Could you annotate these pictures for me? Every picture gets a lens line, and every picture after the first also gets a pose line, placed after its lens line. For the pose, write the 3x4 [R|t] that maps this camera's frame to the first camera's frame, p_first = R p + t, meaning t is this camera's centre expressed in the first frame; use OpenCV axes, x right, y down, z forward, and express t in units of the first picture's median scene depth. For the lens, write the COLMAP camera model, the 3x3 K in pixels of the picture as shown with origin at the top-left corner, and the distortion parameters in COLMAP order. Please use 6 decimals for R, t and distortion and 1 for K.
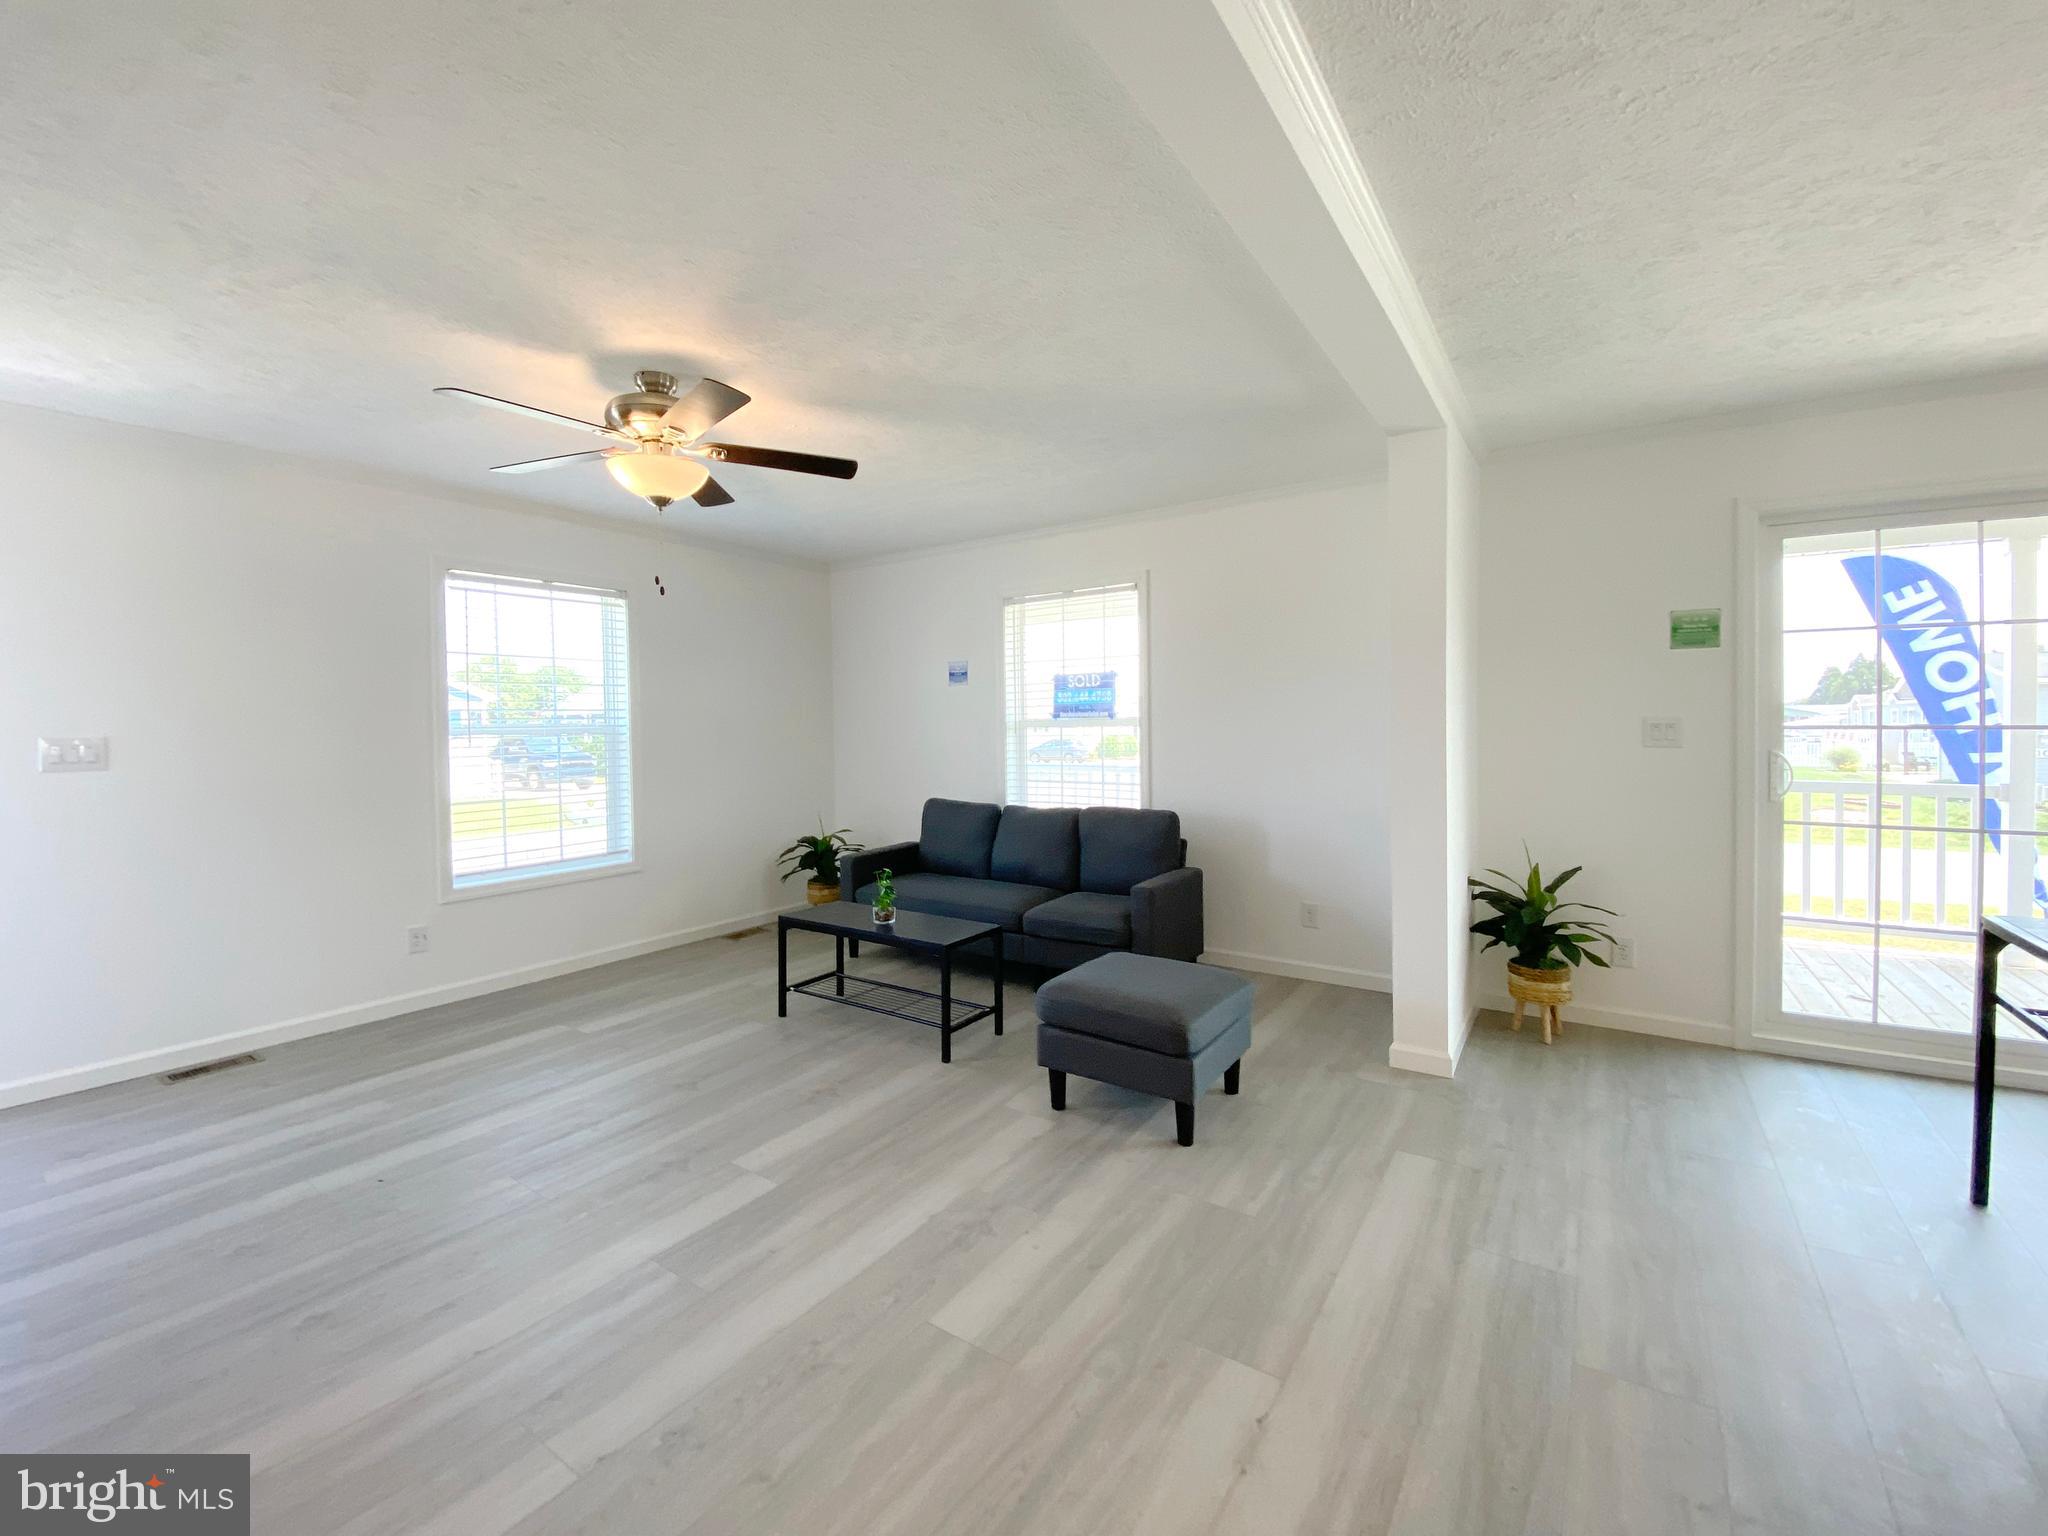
lens RADIAL K [[807.8, 0, 1023.9], [0, 807.8, 730.6], [0, 0, 1]] dist [0.057384, -0.035914]
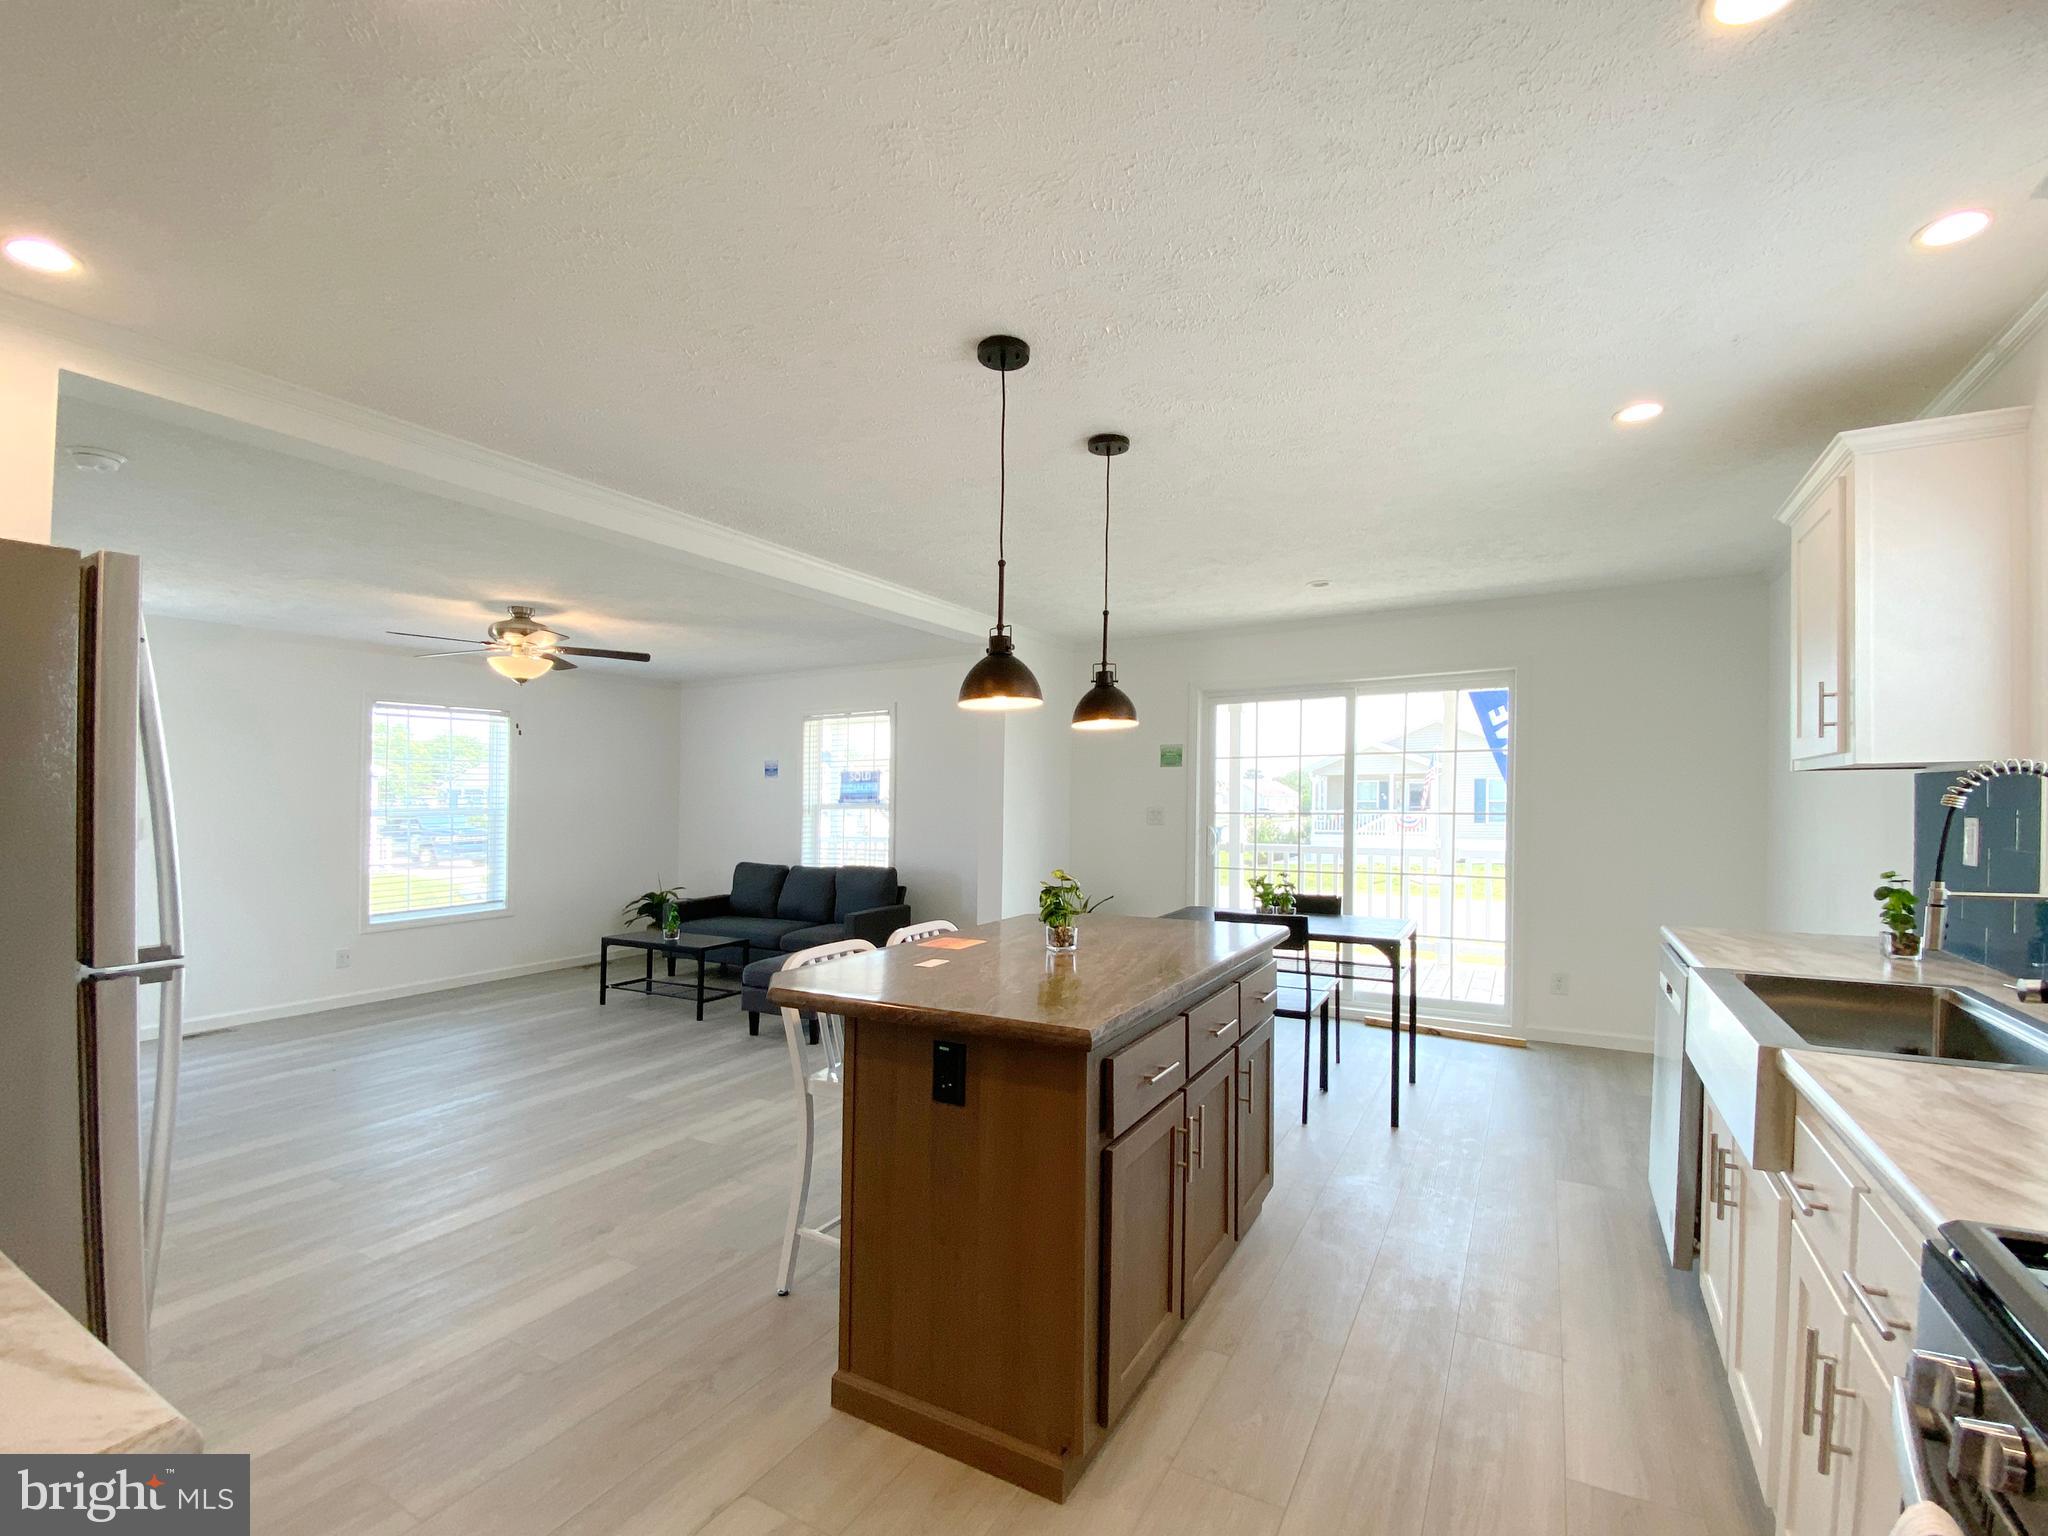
lens RADIAL K [[853.0, 0, 1067.6], [0, 853.0, 756.0], [0, 0, 1]] dist [0.042695, -0.018925]
pose [[0.995290, 0.006903, 0.096697, 0.327809], [-0.001496, 0.998436, -0.055881, -0.016838], [-0.096932, 0.055473, 0.993744, -0.567351]]
